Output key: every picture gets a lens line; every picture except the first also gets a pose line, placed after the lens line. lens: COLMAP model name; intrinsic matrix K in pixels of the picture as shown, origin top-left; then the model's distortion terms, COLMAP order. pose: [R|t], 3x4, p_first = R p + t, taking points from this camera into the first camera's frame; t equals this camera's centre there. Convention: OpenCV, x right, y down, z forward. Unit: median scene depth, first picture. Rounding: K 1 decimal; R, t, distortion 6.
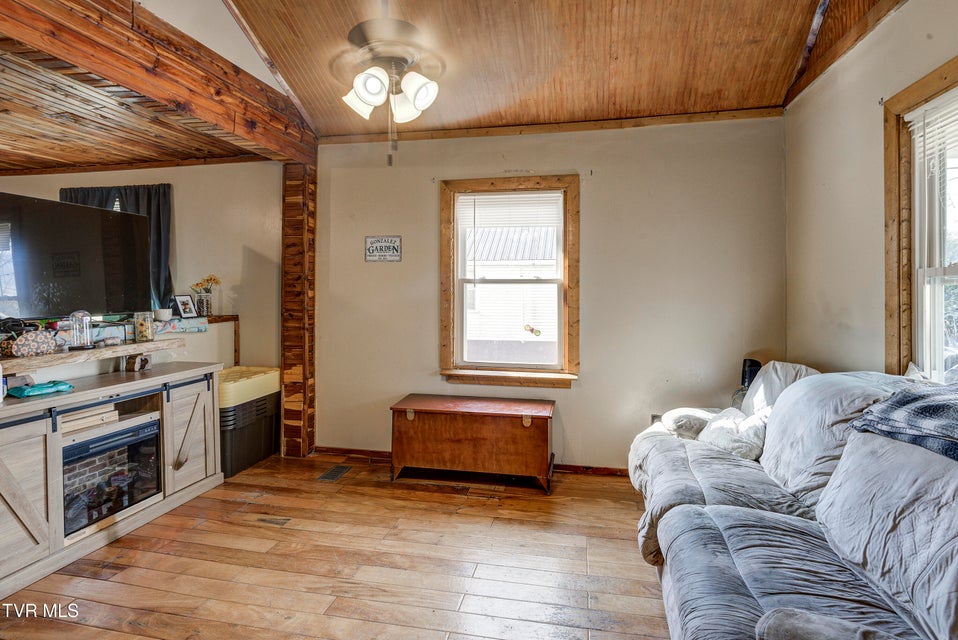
lens RADIAL K [[517.5, 0, 478.9], [0, 517.5, 280.1], [0, 0, 1]] dist [-0.000221, -0.000158]
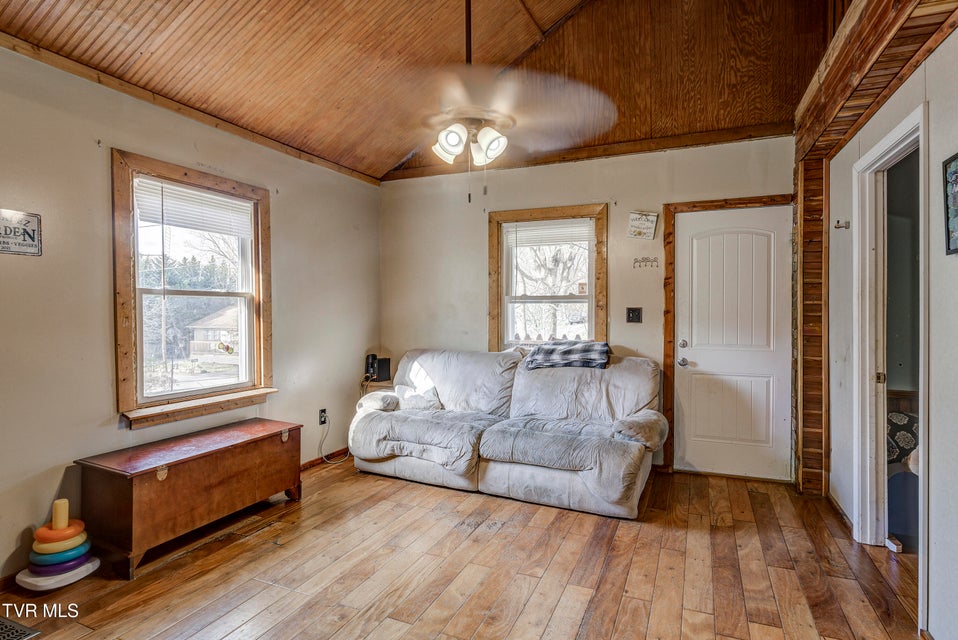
lens RADIAL K [[501.6, 0, 495.9], [0, 501.6, 305.7], [0, 0, 1]] dist [-0.002116, 0.000721]
pose [[0.179825, 0.005818, 0.983681, -0.723497], [-0.021959, 0.999757, -0.001899, 0.014373], [-0.983454, -0.021259, 0.179909, 0.399966]]
